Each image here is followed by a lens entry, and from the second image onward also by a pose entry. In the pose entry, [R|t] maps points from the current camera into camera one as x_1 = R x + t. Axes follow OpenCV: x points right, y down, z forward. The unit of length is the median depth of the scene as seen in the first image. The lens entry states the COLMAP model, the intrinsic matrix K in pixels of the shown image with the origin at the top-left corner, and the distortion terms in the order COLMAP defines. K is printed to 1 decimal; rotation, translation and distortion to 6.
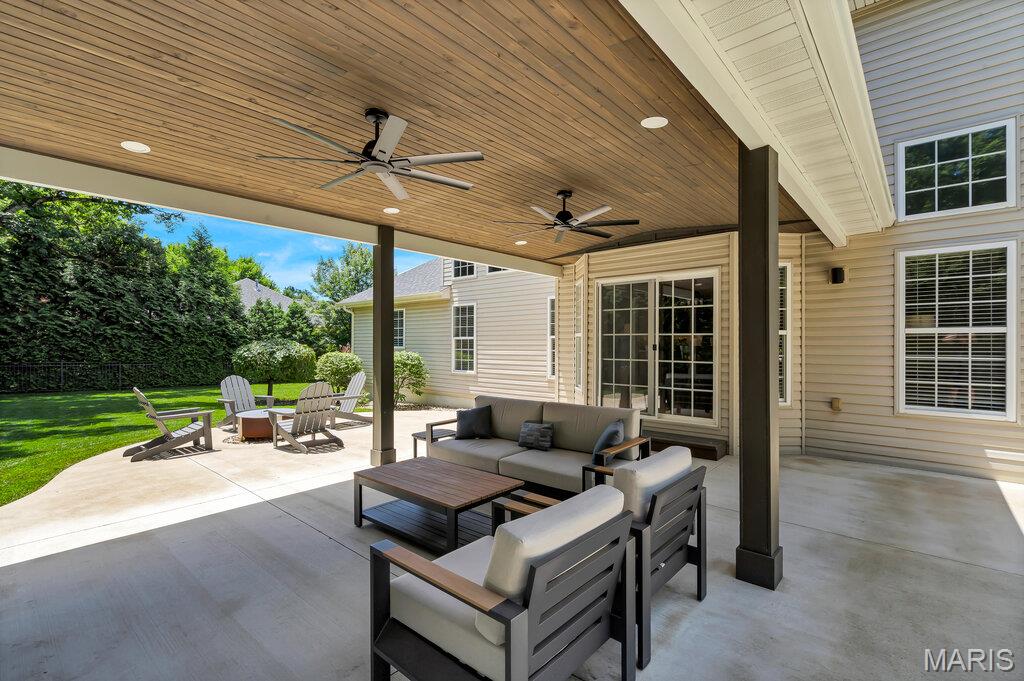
lens RADIAL K [[467.5, 0, 511.0], [0, 467.5, 342.2], [0, 0, 1]] dist [-0.000004, 0.000304]
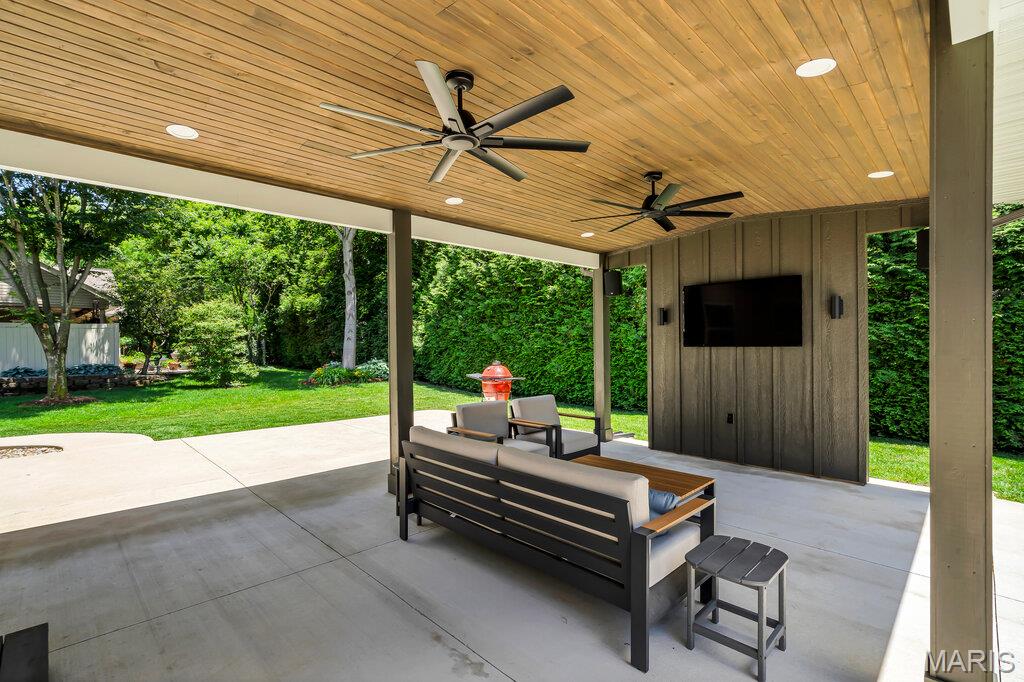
lens RADIAL K [[467.5, 0, 512.1], [0, 467.5, 341.5], [0, 0, 1]] dist [-0.000004, 0.000304]
pose [[-0.998056, 0.000630, 0.062324, 0.027341], [0.000635, 1.000000, 0.000070, -0.026553], [-0.062324, 0.000109, -0.998056, 2.017502]]
